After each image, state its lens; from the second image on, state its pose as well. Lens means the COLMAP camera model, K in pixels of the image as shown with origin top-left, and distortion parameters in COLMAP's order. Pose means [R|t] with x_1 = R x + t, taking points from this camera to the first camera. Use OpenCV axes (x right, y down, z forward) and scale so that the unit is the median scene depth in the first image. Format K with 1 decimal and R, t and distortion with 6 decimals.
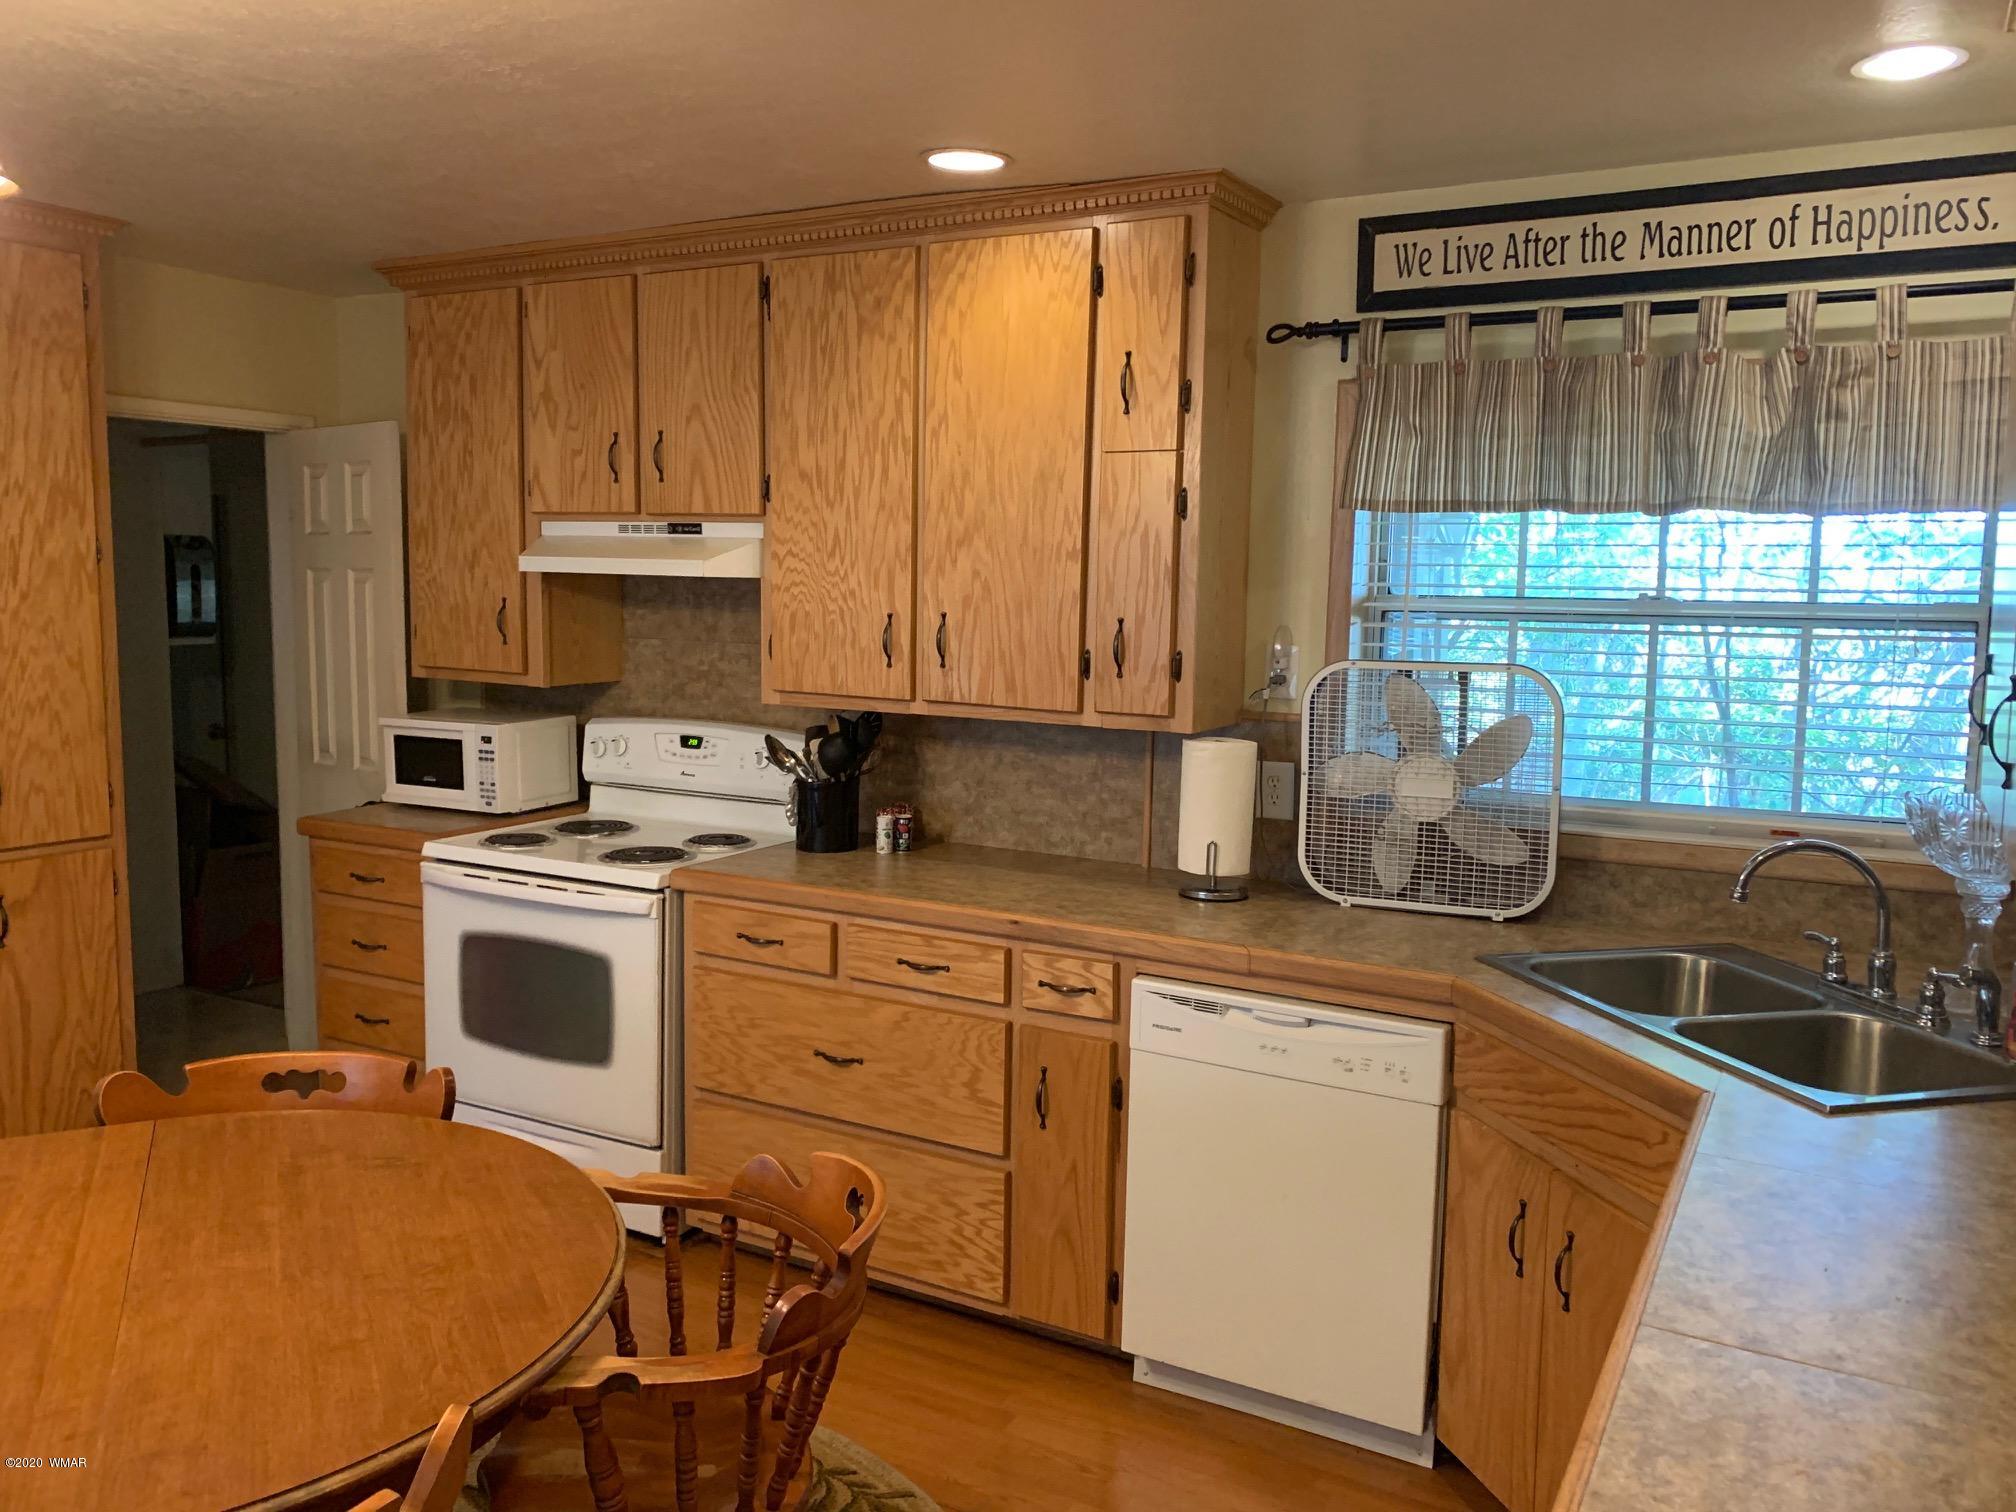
lens RADIAL K [[1537.5, 0, 1008.0], [0, 1537.5, 756.0], [0, 0, 1]] dist [0.128357, -0.204177]
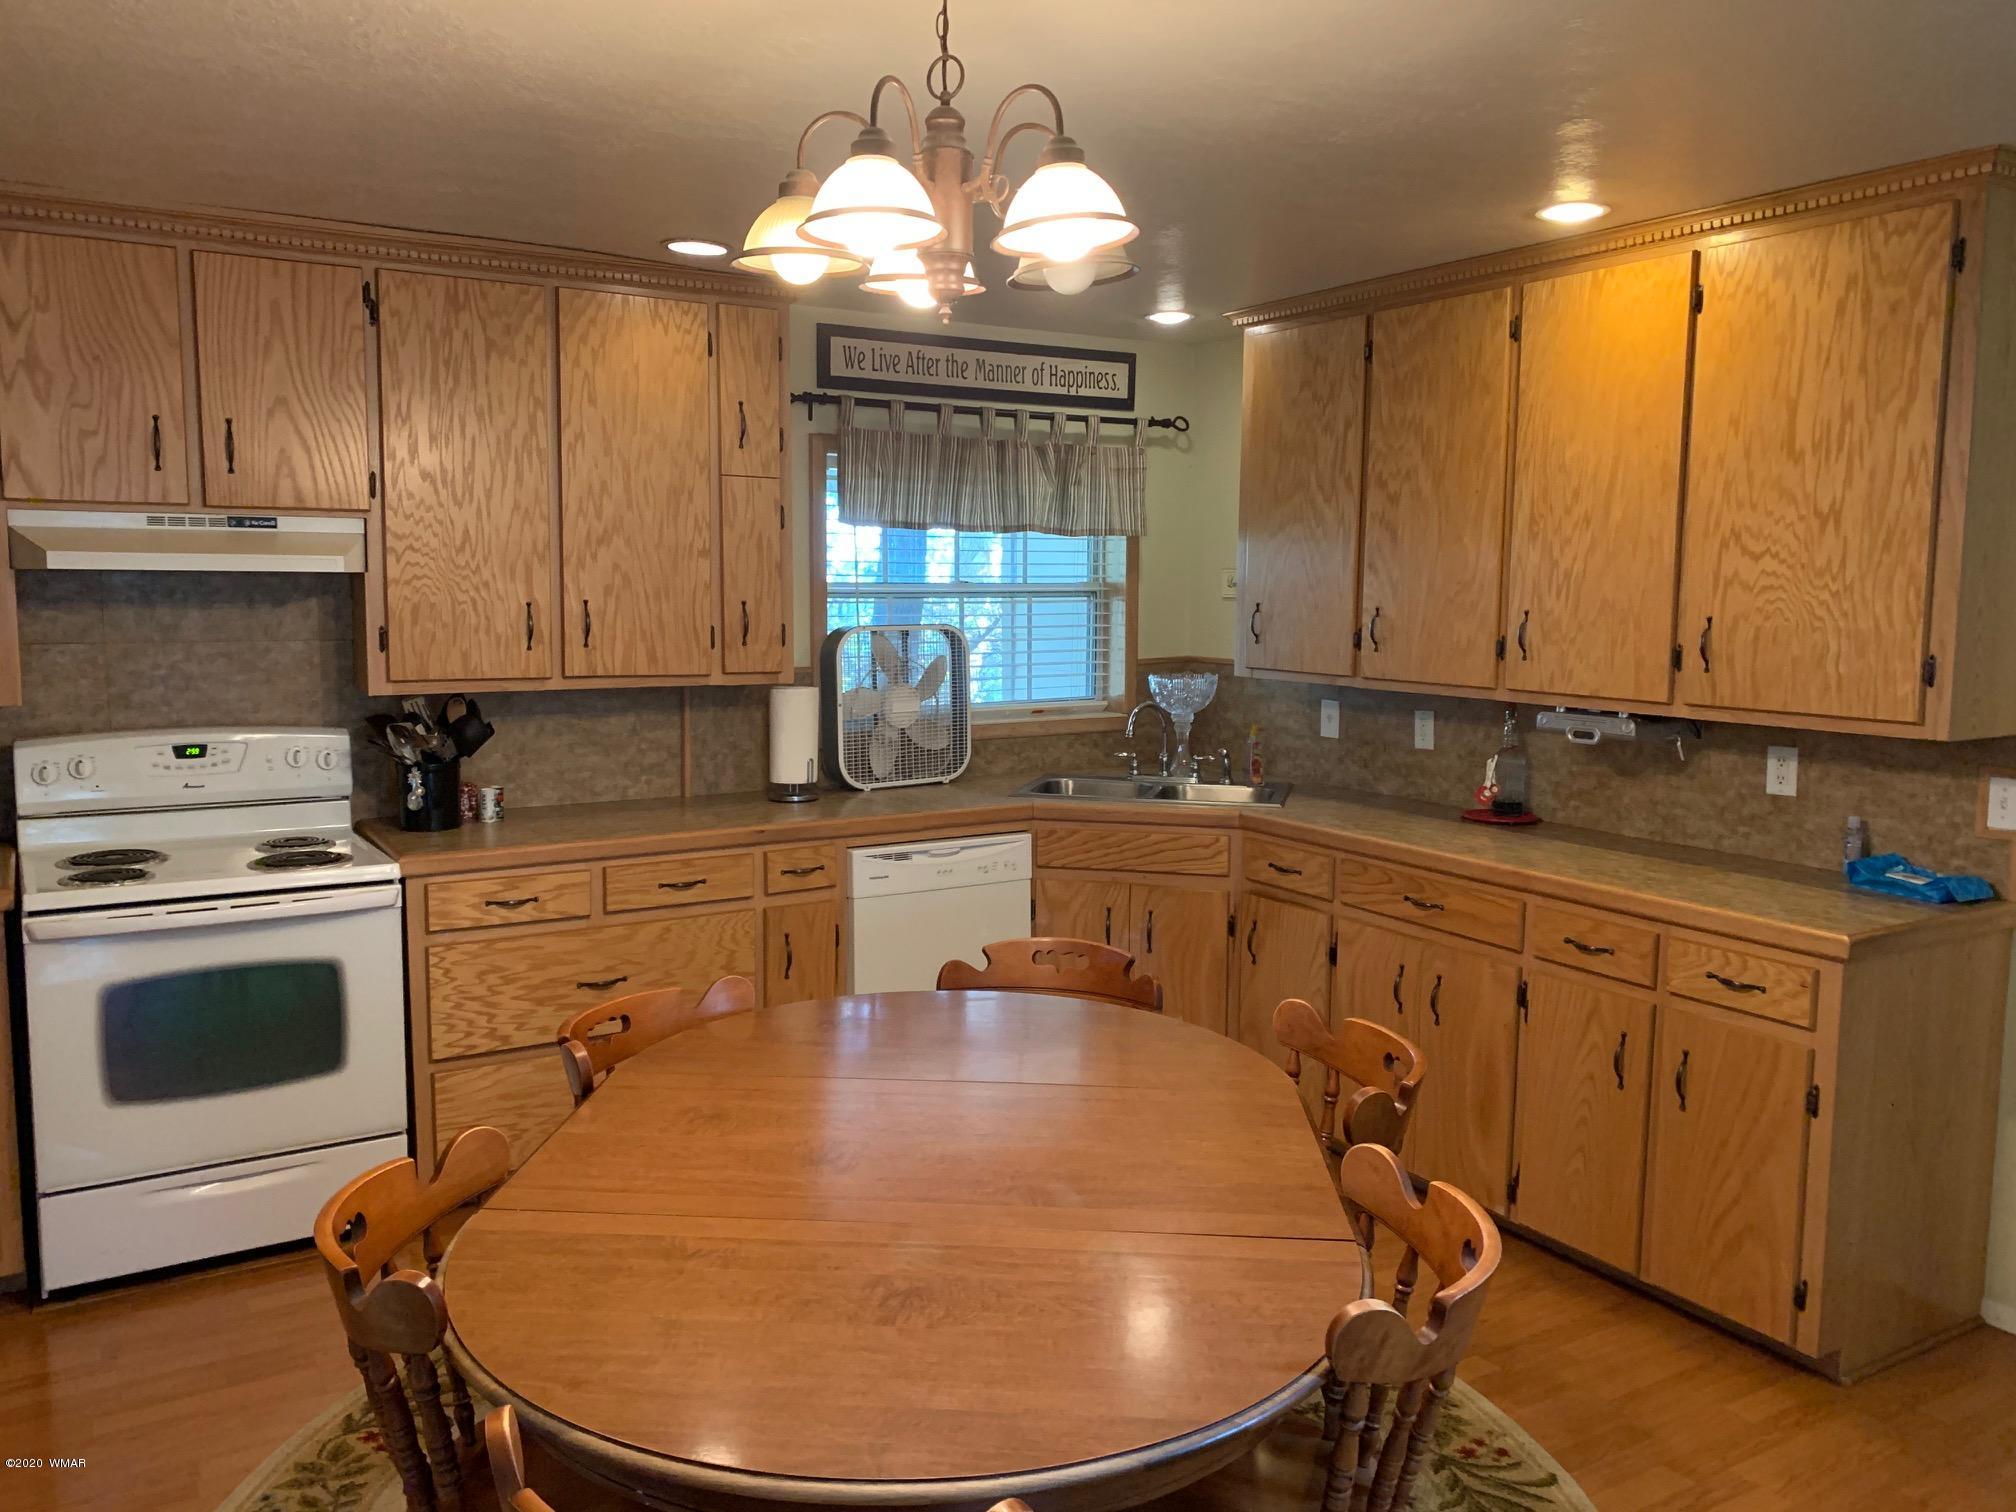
lens RADIAL K [[1537.5, 0, 1008.0], [0, 1537.5, 756.0], [0, 0, 1]] dist [0.128357, -0.204177]
pose [[0.492359, -0.113692, 0.862935, -0.914545], [0.106330, 0.991863, 0.070011, -0.023527], [-0.863873, 0.057285, 0.500441, 0.131739]]
